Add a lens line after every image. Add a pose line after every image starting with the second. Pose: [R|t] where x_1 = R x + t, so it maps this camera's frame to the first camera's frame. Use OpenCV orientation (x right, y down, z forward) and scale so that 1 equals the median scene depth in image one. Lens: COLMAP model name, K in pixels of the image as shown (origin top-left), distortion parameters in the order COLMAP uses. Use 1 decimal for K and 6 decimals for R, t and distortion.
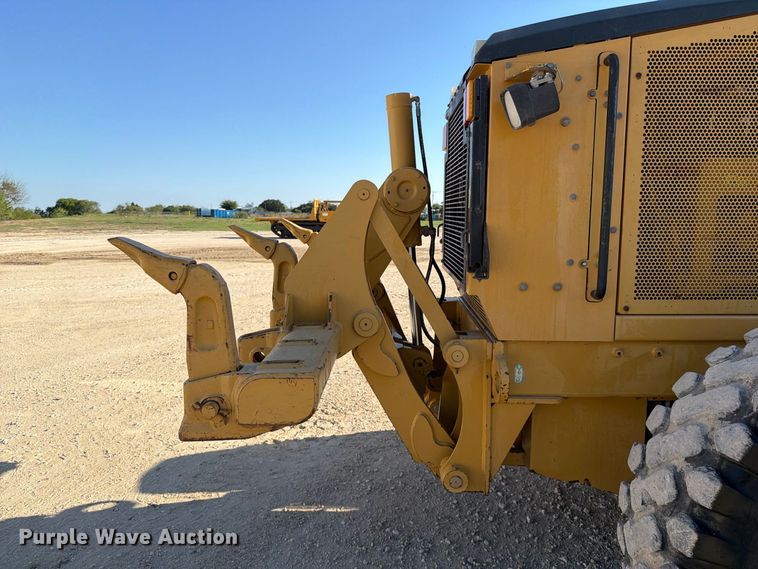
lens RADIAL K [[530.8, 0, 401.0], [0, 530.8, 282.1], [0, 0, 1]] dist [0.091590, -0.118315]
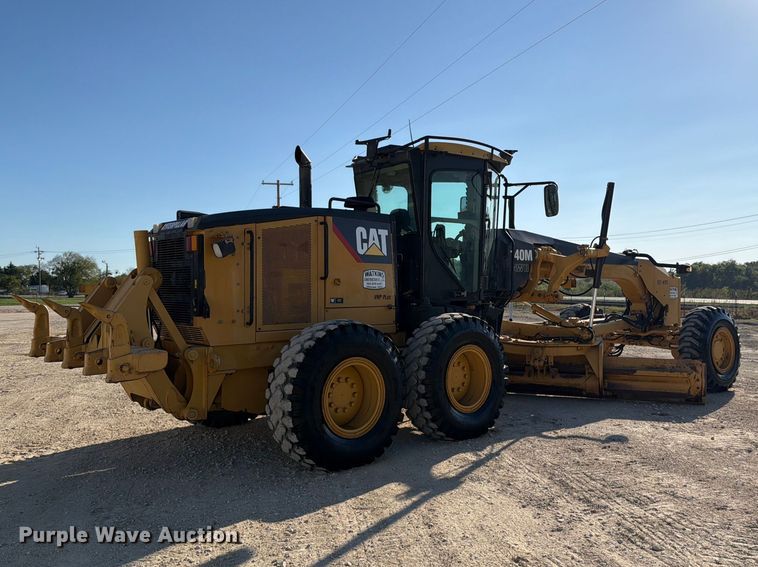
lens RADIAL K [[636.5, 0, 397.7], [0, 636.5, 289.5], [0, 0, 1]] dist [0.130762, -0.174467]
pose [[0.749109, -0.004725, 0.662430, -1.040095], [0.087940, 0.991834, -0.092372, 0.194679], [-0.656584, 0.127450, 0.743407, -1.602955]]
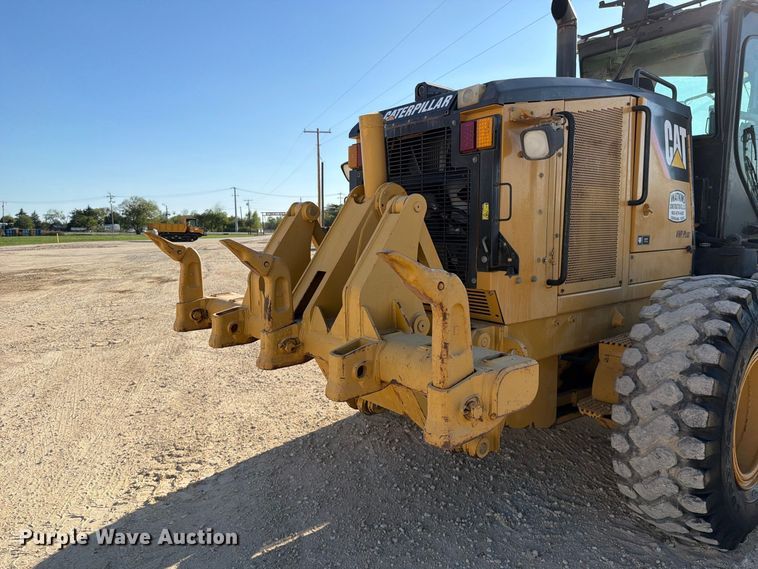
lens RADIAL K [[527.9, 0, 381.0], [0, 527.9, 283.3], [0, 0, 1]] dist [0.088384, -0.125334]
pose [[0.773824, -0.073836, 0.629083, -0.823593], [0.088094, 0.996076, 0.008548, -0.024396], [-0.627245, 0.048804, 0.777291, 0.209294]]
